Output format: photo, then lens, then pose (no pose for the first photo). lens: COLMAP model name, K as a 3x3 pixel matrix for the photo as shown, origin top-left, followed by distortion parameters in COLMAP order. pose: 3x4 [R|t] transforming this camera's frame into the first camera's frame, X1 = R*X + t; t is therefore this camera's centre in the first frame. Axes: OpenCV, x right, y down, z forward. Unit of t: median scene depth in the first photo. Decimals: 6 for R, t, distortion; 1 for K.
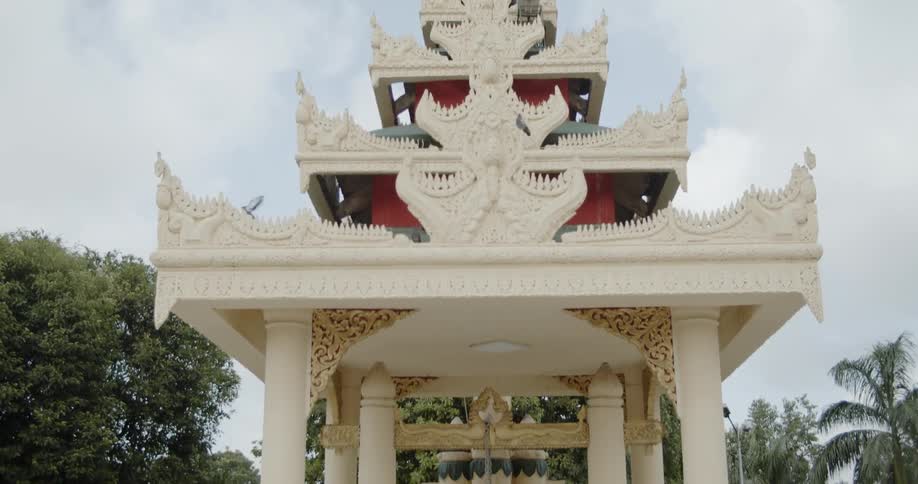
lens RADIAL K [[1123.6, 0, 459.0], [0, 1123.6, 242.0], [0, 0, 1]] dist [-0.186958, 0.475933]
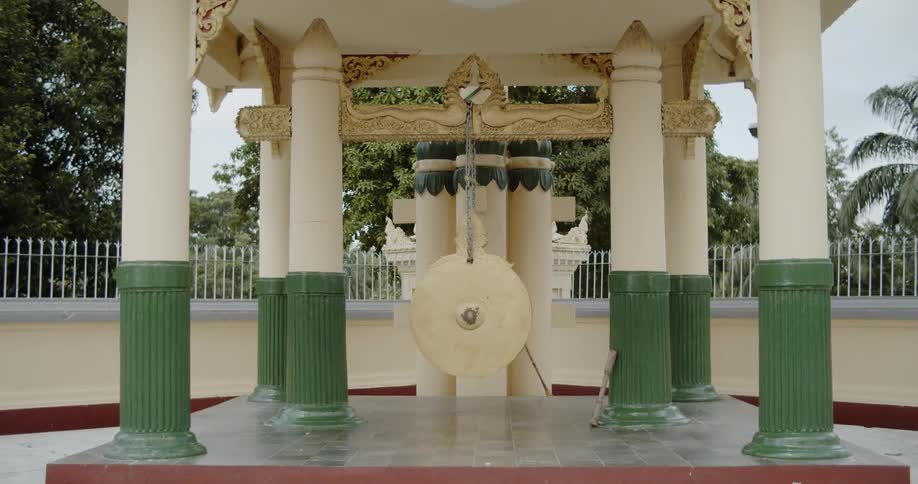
lens RADIAL K [[1123.6, 0, 459.0], [0, 1123.6, 242.0], [0, 0, 1]] dist [-0.186958, 0.475933]
pose [[0.999983, 0.002181, -0.005358, 0.017419], [-0.000928, 0.974700, 0.223516, 0.068717], [0.005710, -0.223507, 0.974686, 0.221248]]
